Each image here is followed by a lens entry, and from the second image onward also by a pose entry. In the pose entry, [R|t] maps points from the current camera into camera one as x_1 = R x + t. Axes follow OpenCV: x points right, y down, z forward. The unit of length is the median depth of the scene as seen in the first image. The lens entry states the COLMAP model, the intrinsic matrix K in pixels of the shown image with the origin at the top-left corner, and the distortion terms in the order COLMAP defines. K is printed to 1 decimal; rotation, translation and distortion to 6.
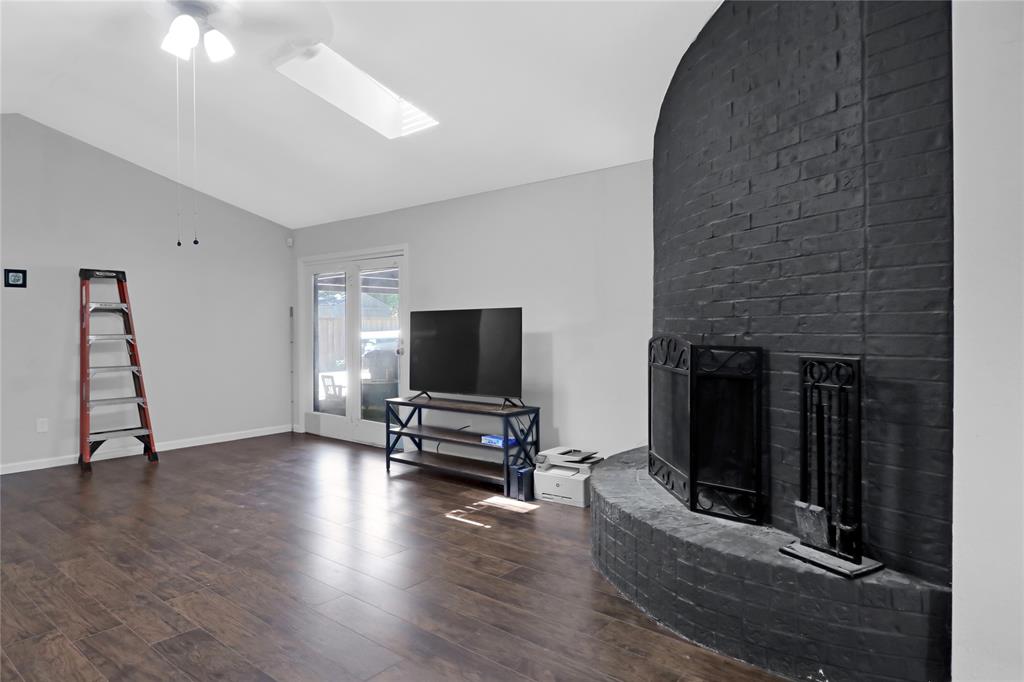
lens RADIAL K [[614.3, 0, 510.9], [0, 614.3, 329.1], [0, 0, 1]] dist [0.000676, -0.013904]
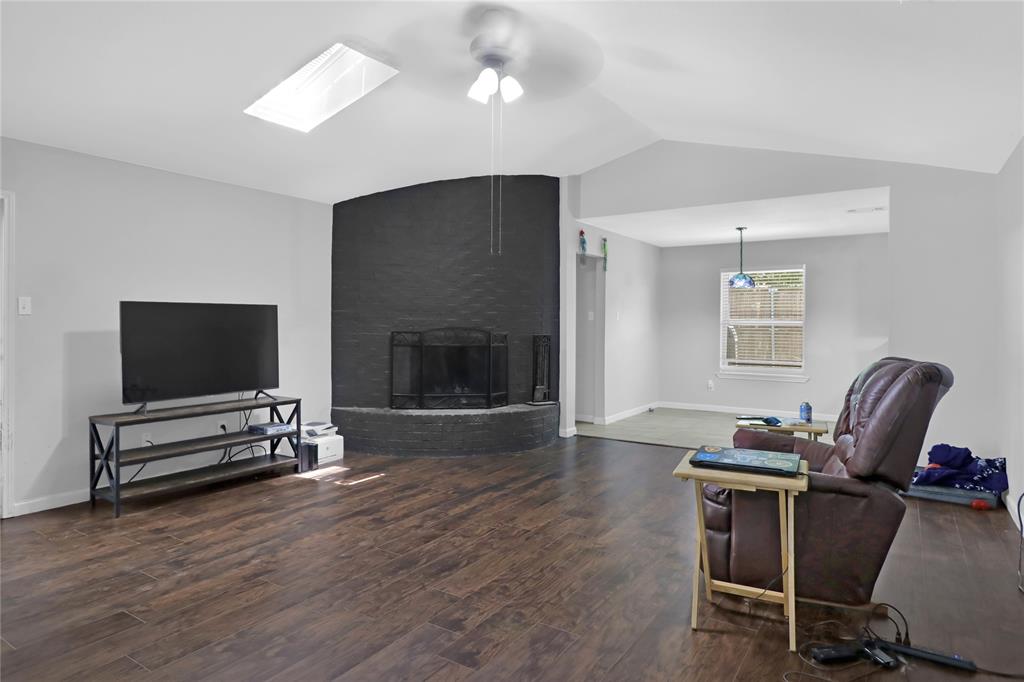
lens RADIAL K [[571.9, 0, 512.0], [0, 571.9, 341.0], [0, 0, 1]] dist [-0.006506, -0.002105]
pose [[-0.105781, -0.026699, 0.994031, -1.093365], [-0.005449, 0.999640, 0.026270, -0.001014], [-0.994375, -0.002637, -0.105888, 0.717794]]
